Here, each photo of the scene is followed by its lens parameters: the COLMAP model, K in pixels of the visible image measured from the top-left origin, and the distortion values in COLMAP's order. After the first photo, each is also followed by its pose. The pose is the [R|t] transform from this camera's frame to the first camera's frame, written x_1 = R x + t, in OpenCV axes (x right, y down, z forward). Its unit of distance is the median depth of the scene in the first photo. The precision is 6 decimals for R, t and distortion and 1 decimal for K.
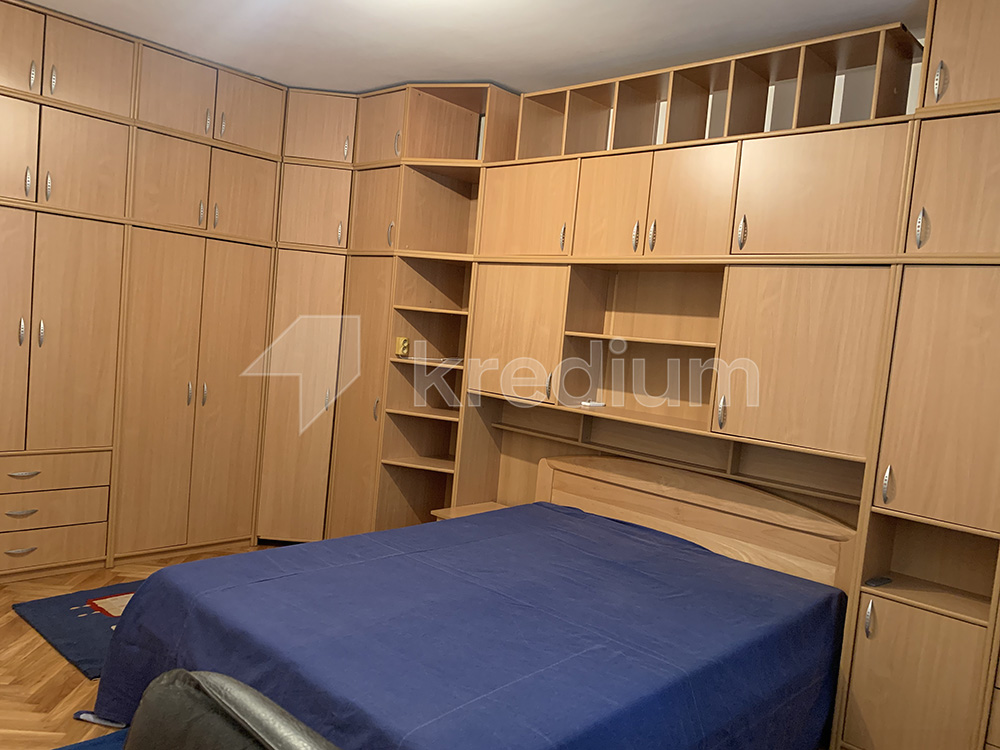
lens RADIAL K [[778.1, 0, 500.0], [0, 778.1, 375.0], [0, 0, 1]] dist [0.070477, -0.069910]
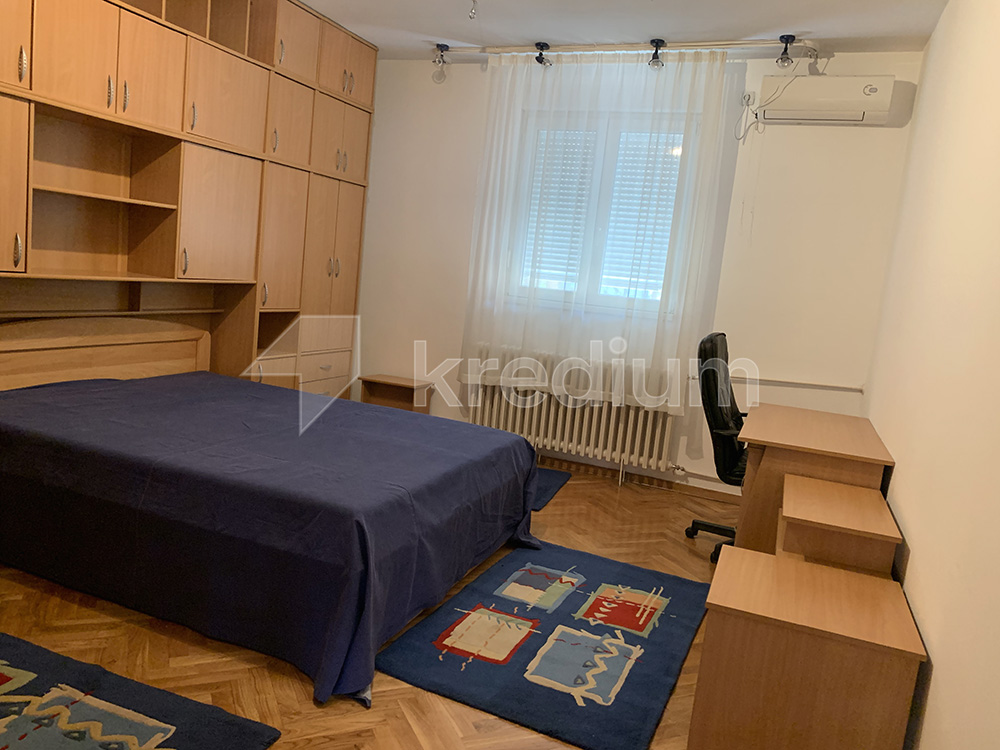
lens RADIAL K [[778.1, 0, 500.0], [0, 778.1, 375.0], [0, 0, 1]] dist [0.070477, -0.069910]
pose [[-0.368120, -0.254753, 0.894197, -1.048619], [-0.084387, 0.966917, 0.240730, -0.120233], [-0.925941, 0.013159, -0.377439, 0.978633]]
